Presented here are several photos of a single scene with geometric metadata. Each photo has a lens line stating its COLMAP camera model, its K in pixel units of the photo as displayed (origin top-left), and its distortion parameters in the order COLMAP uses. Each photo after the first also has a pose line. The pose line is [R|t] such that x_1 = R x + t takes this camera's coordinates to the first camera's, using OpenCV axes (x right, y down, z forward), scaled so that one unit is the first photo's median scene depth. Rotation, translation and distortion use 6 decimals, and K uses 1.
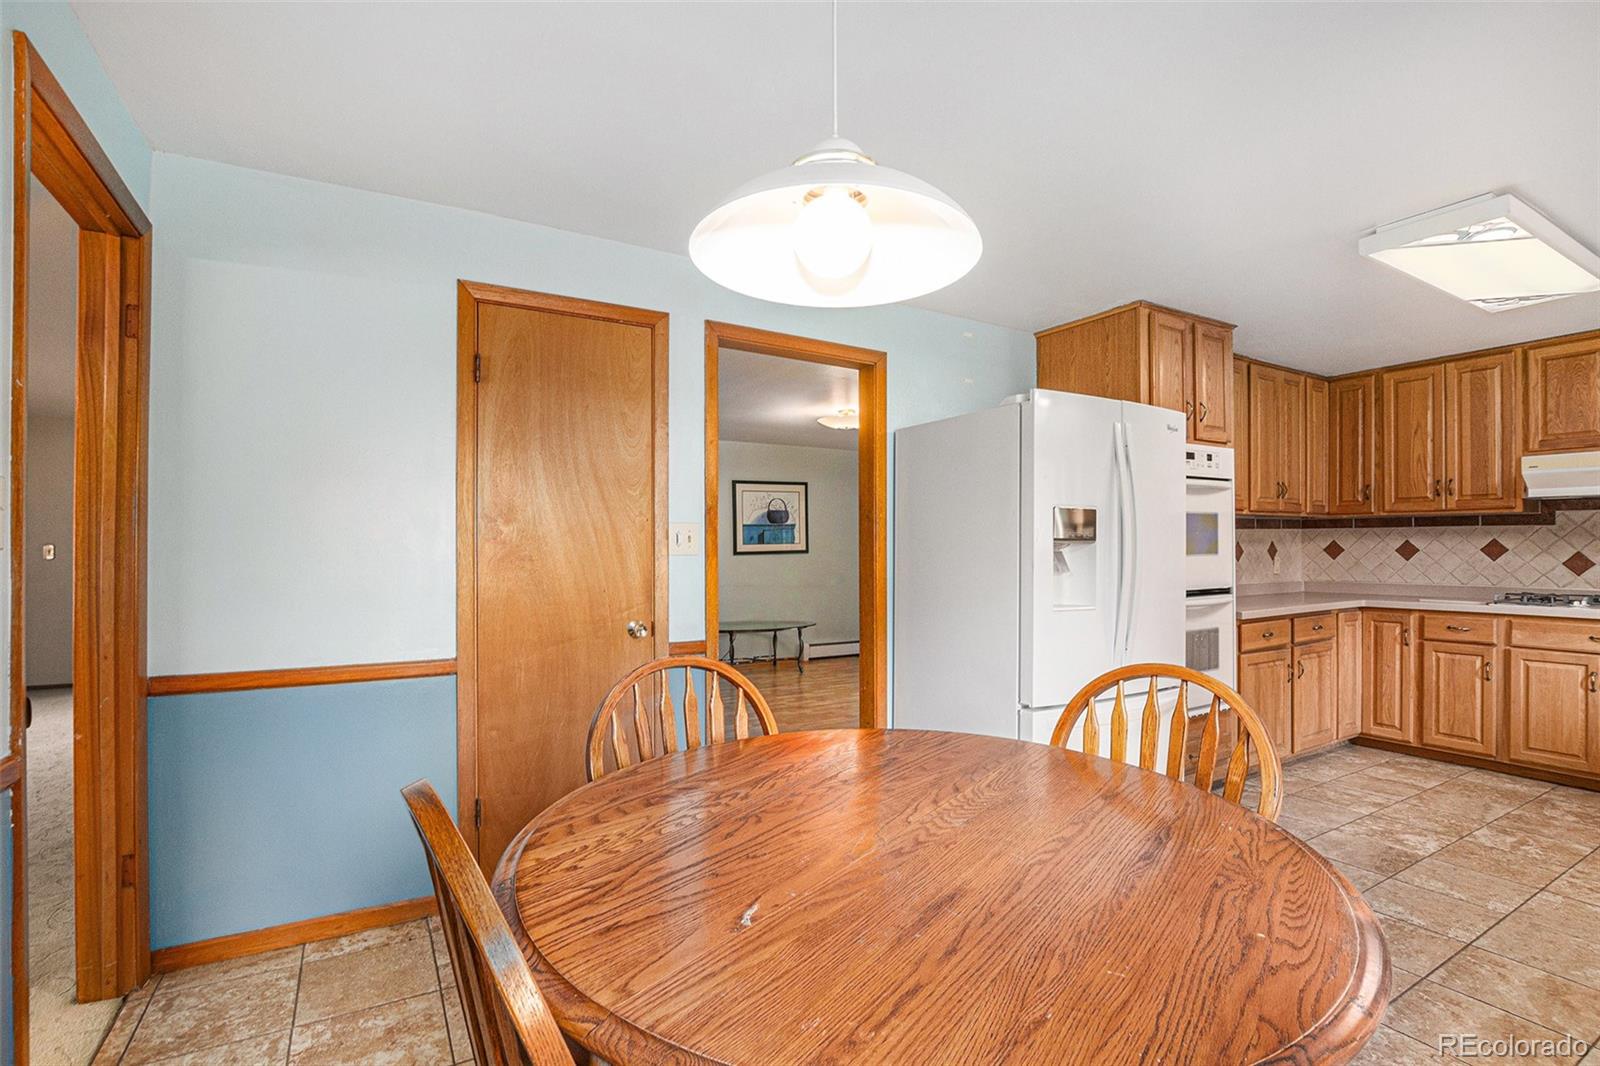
lens RADIAL K [[761.9, 0, 798.0], [0, 761.9, 551.3], [0, 0, 1]] dist [-0.019730, 0.001210]
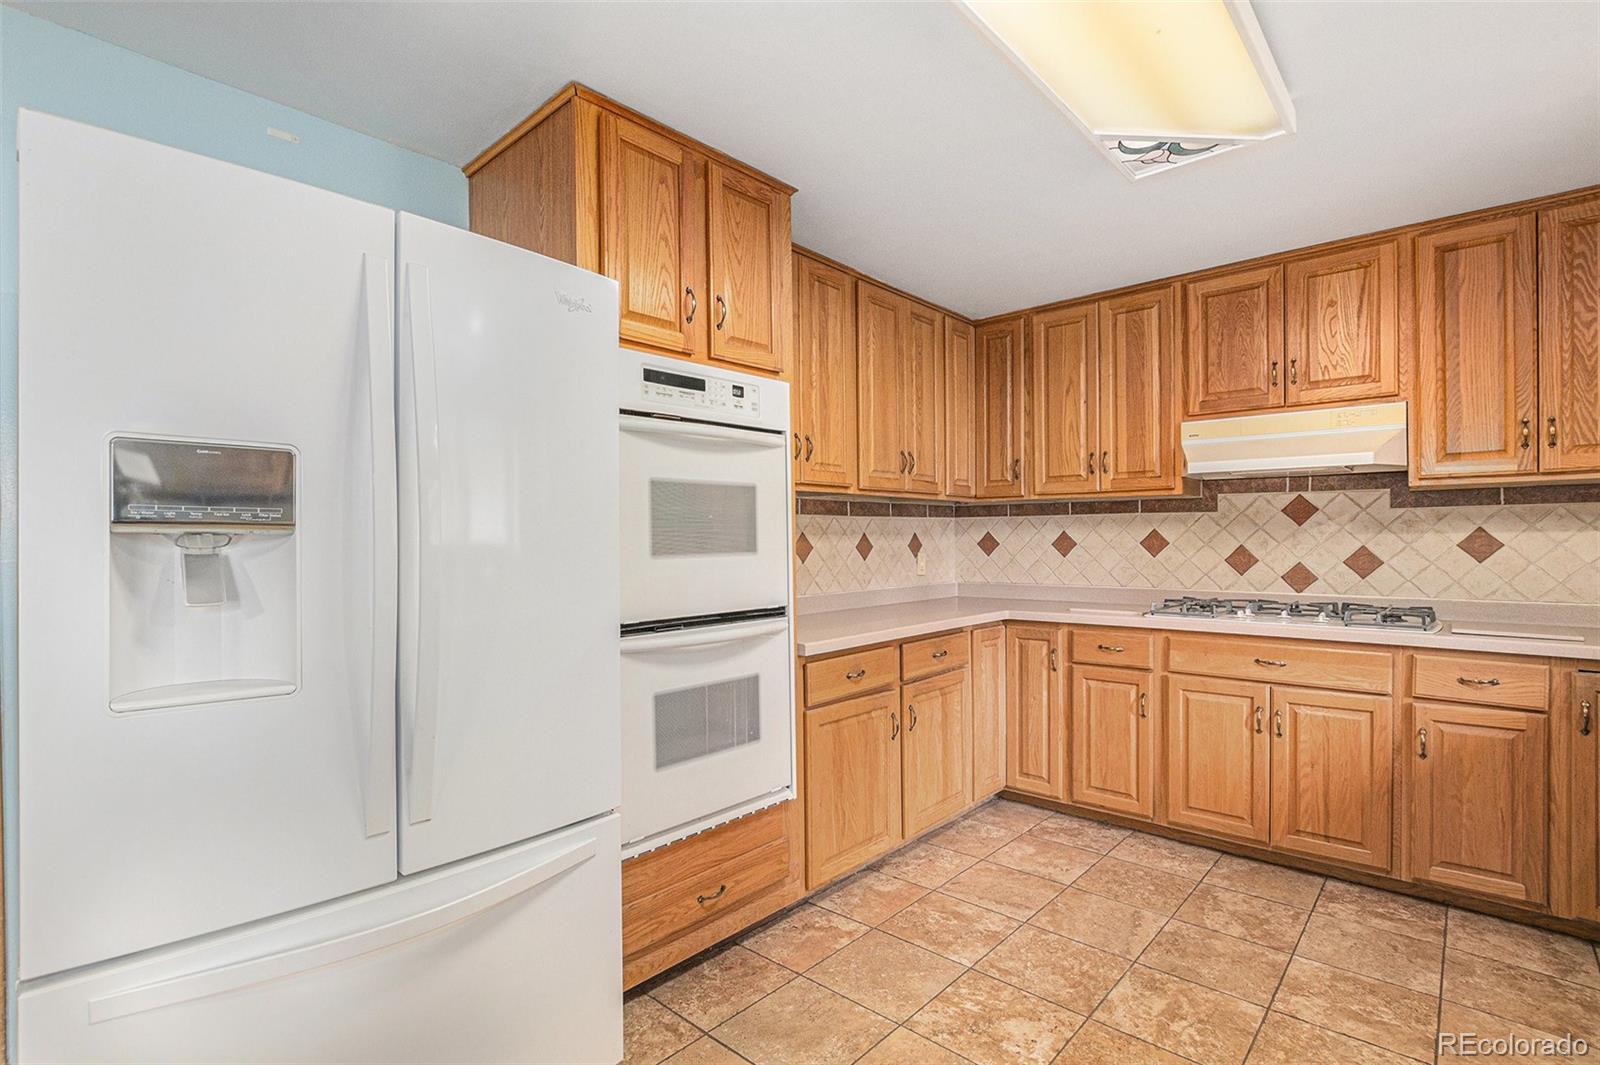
lens RADIAL K [[746.1, 0, 796.8], [0, 746.1, 547.6], [0, 0, 1]] dist [-0.022204, 0.000222]
pose [[0.962762, -0.006306, 0.270278, 0.383007], [0.005376, 0.999977, 0.004184, -0.002714], [-0.270298, -0.002575, 0.962773, 0.375929]]
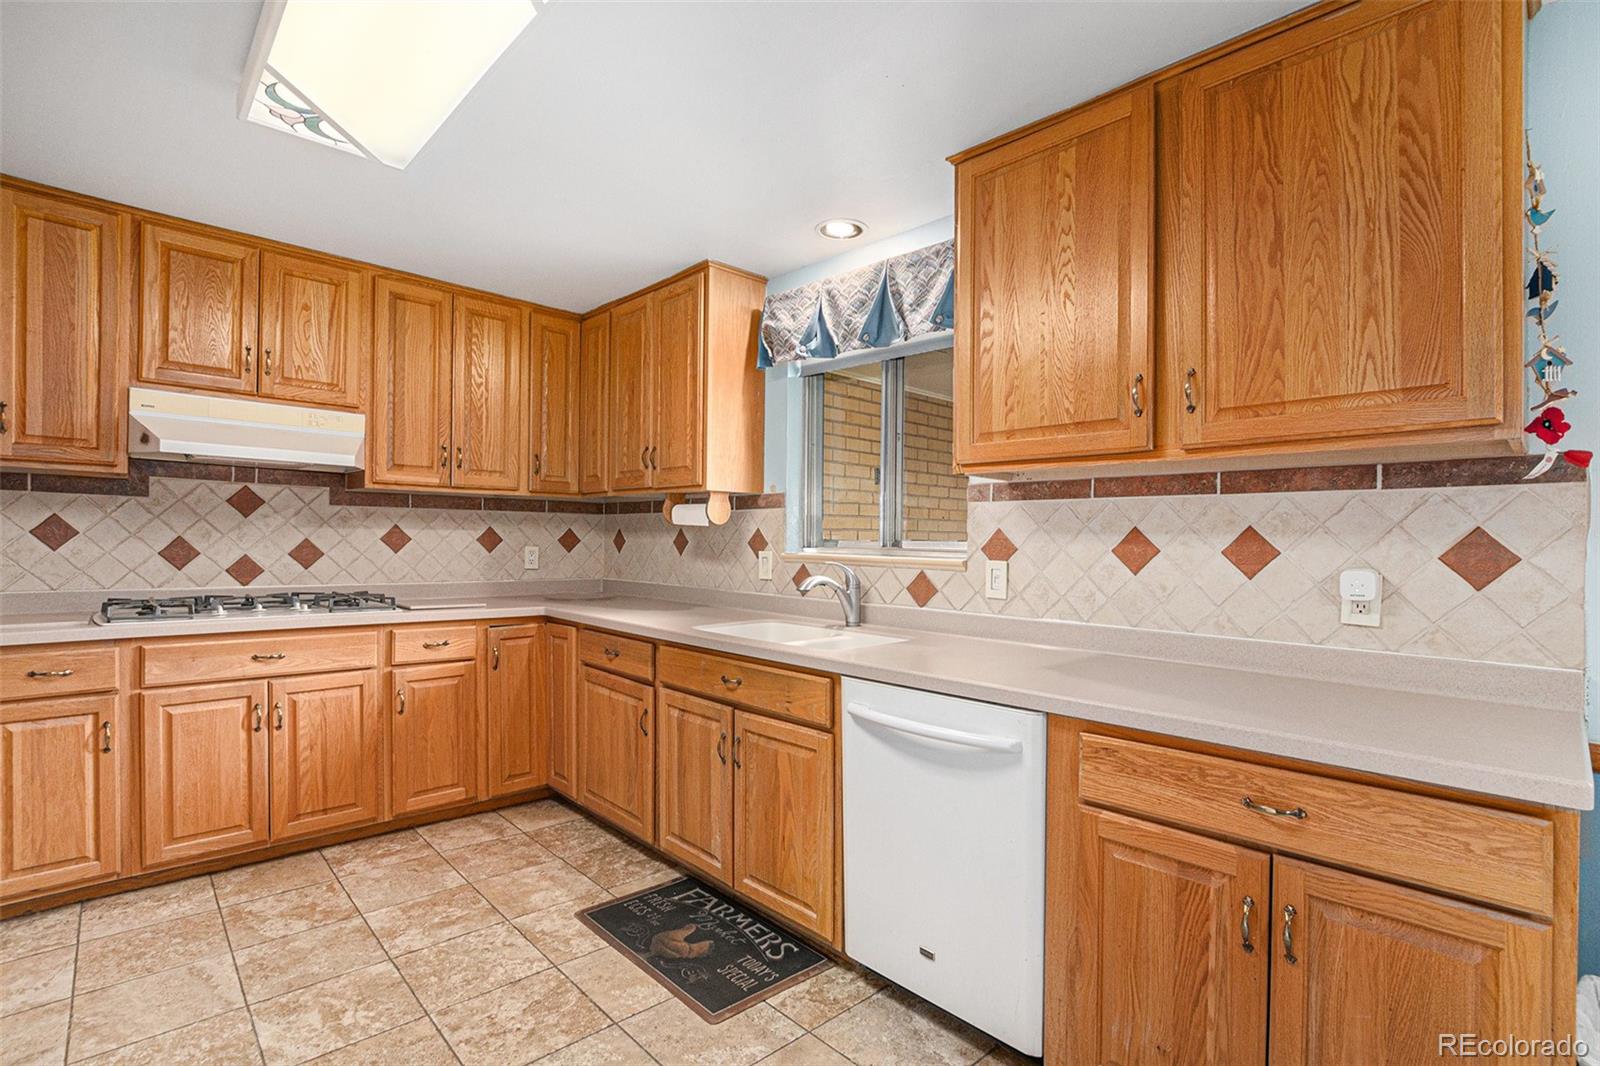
lens RADIAL K [[747.4, 0, 828.2], [0, 747.4, 553.3], [0, 0, 1]] dist [-0.020980, 0.000060]
pose [[-0.222751, -0.019019, 0.974690, 0.226178], [-0.013174, 0.999777, 0.016498, -0.002960], [-0.974786, -0.009166, -0.222952, 0.564754]]
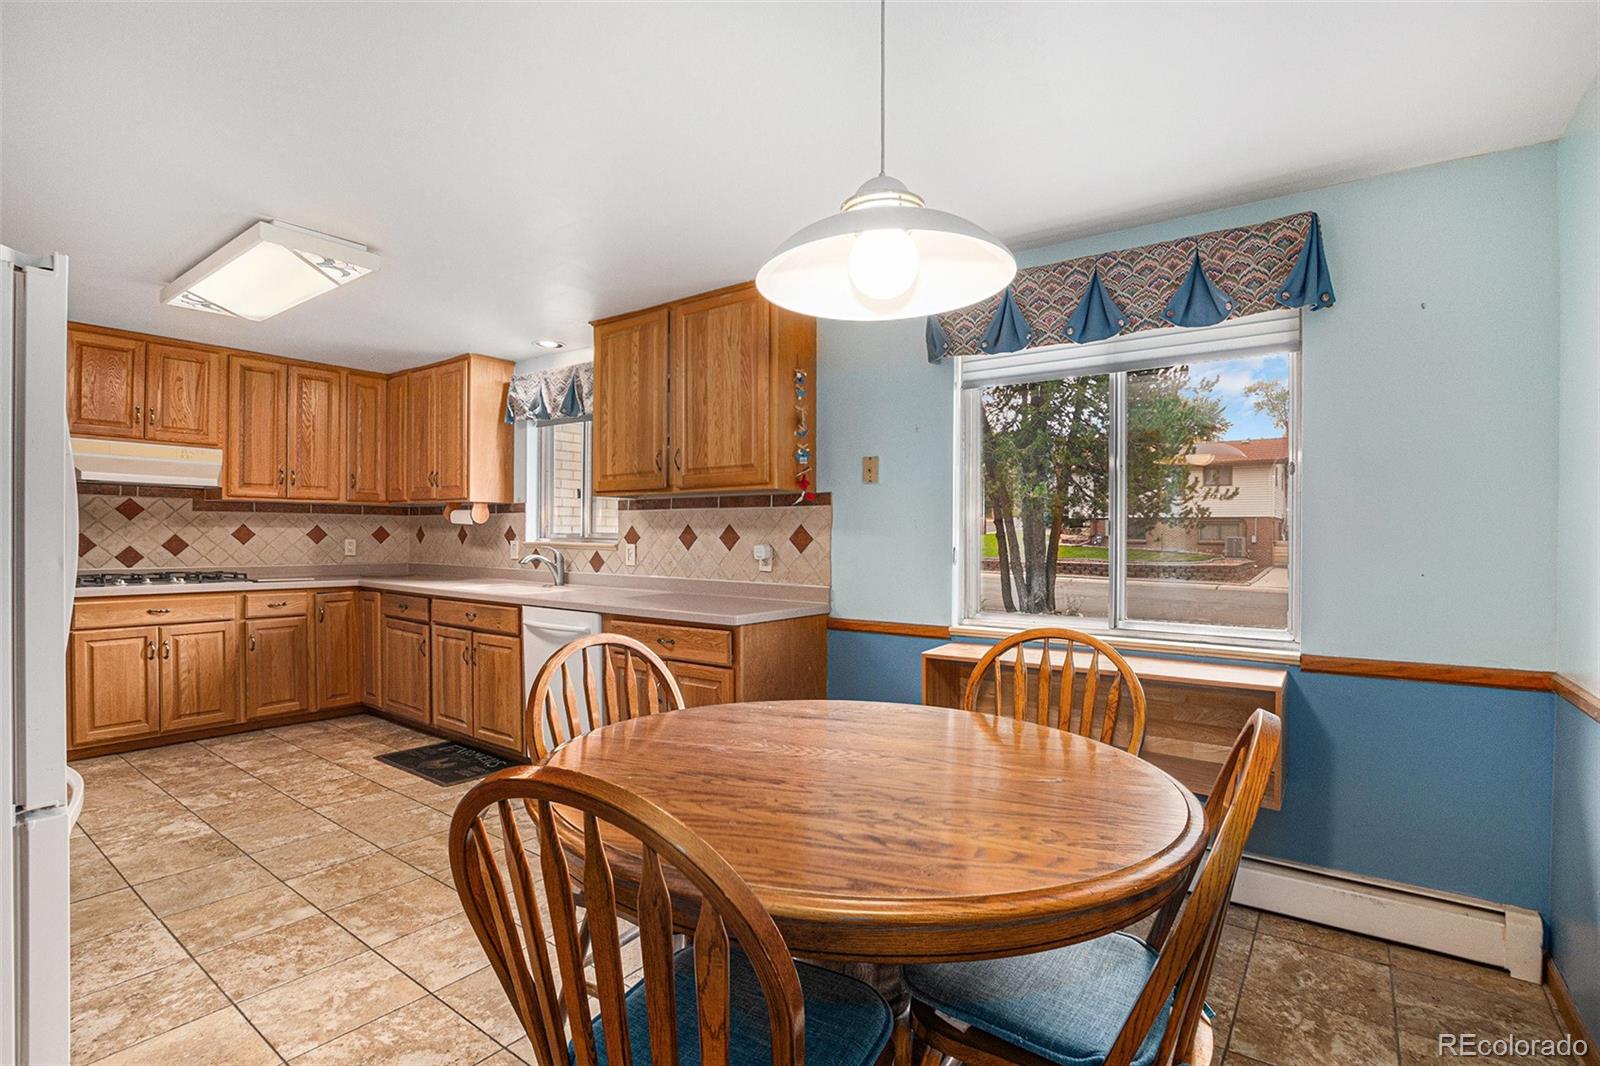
lens RADIAL K [[723.9, 0, 817.6], [0, 723.9, 543.4], [0, 0, 1]] dist [-0.019774, 0.001424]
pose [[-0.393457, -0.012641, 0.919256, -0.275504], [-0.005717, 0.999920, 0.011303, -0.002885], [-0.919325, -0.000808, -0.393498, 0.457364]]
